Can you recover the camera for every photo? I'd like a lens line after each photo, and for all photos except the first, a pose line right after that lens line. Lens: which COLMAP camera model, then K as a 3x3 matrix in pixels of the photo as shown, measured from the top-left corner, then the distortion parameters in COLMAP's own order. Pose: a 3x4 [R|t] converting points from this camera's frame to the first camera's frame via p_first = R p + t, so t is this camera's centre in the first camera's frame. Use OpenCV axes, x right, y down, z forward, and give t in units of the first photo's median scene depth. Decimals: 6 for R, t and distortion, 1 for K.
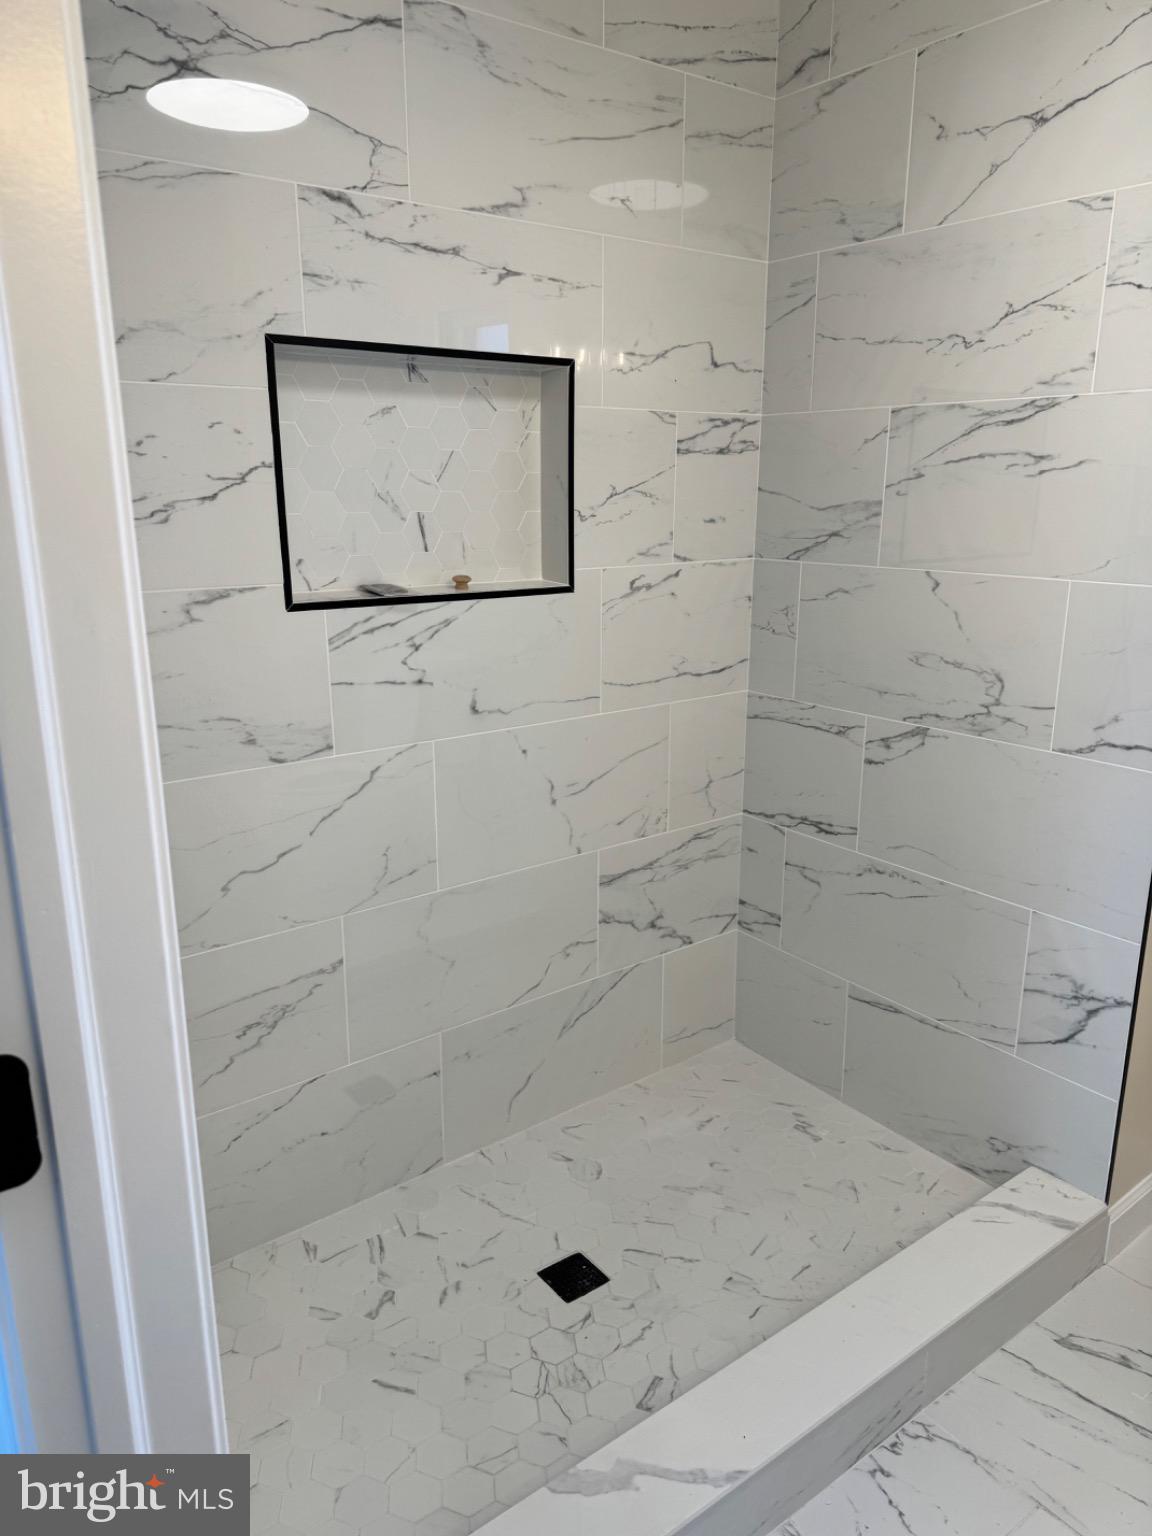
lens RADIAL K [[1086.6, 0, 569.1], [0, 1086.6, 764.2], [0, 0, 1]] dist [0.043755, -0.046258]
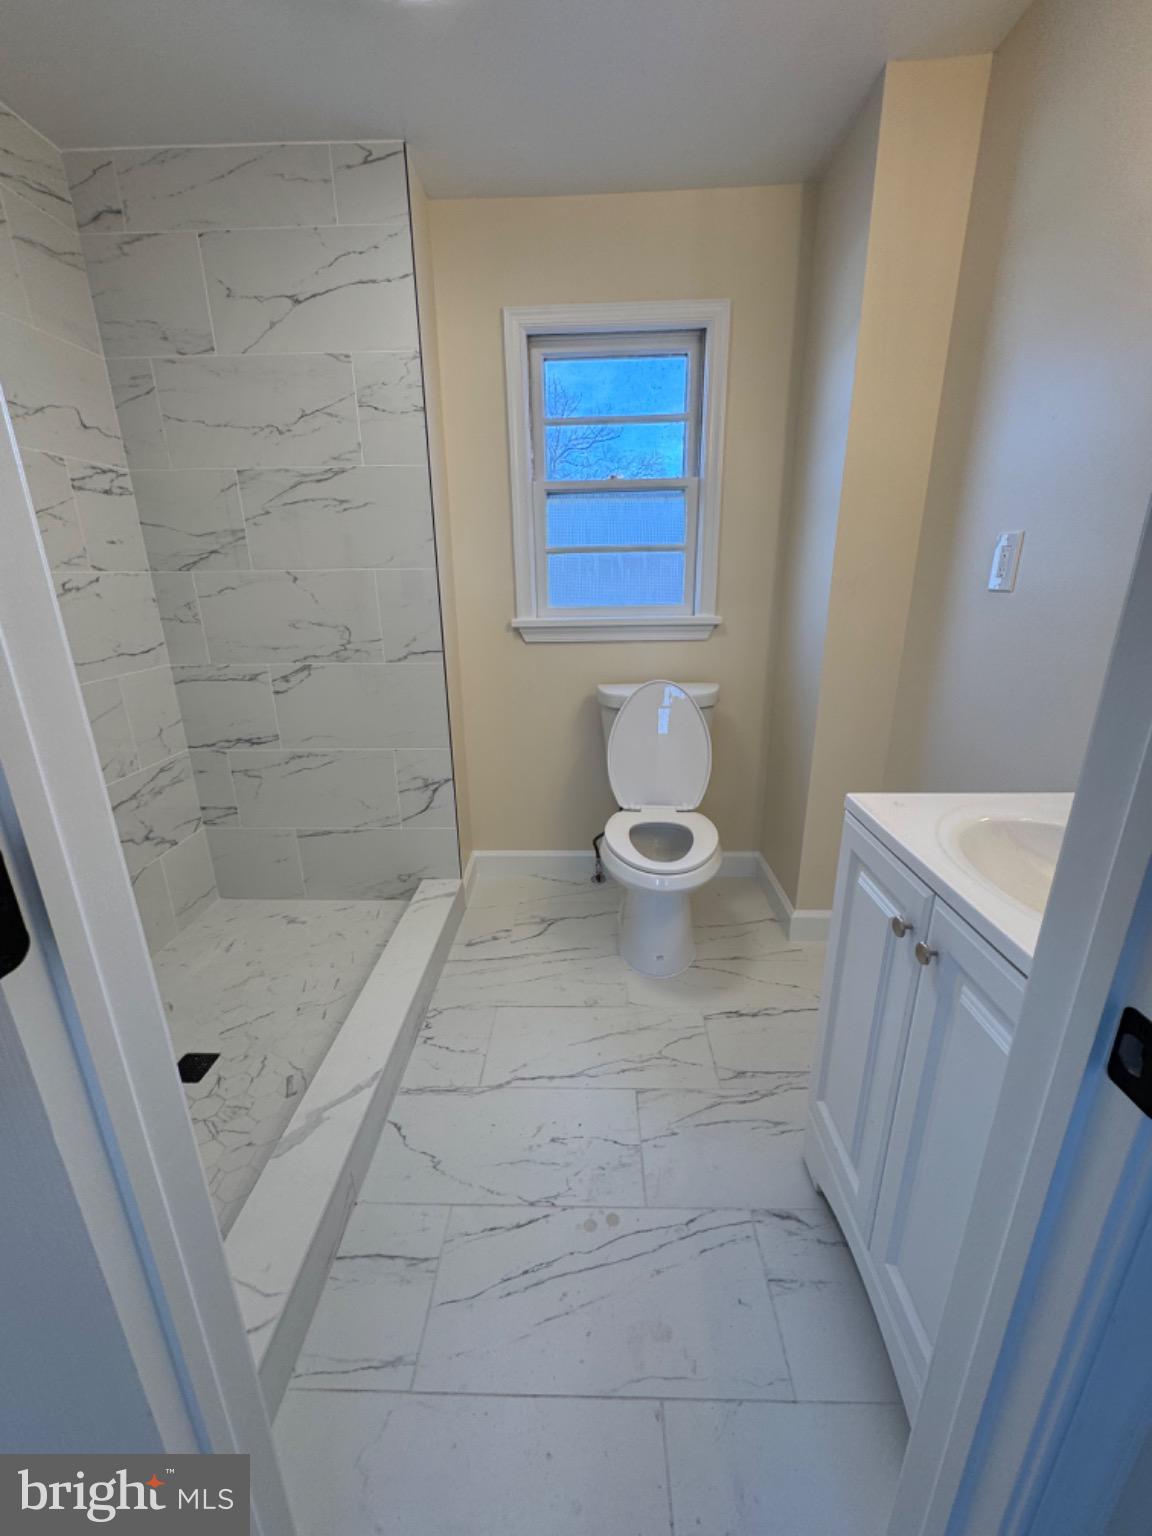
lens RADIAL K [[618.7, 0, 577.3], [0, 618.7, 762.6], [0, 0, 1]] dist [0.000163, -0.000011]
pose [[0.620627, -0.241361, 0.746035, -0.172720], [0.210236, 0.967830, 0.138222, 0.069236], [-0.755396, 0.071060, 0.651404, 0.061206]]
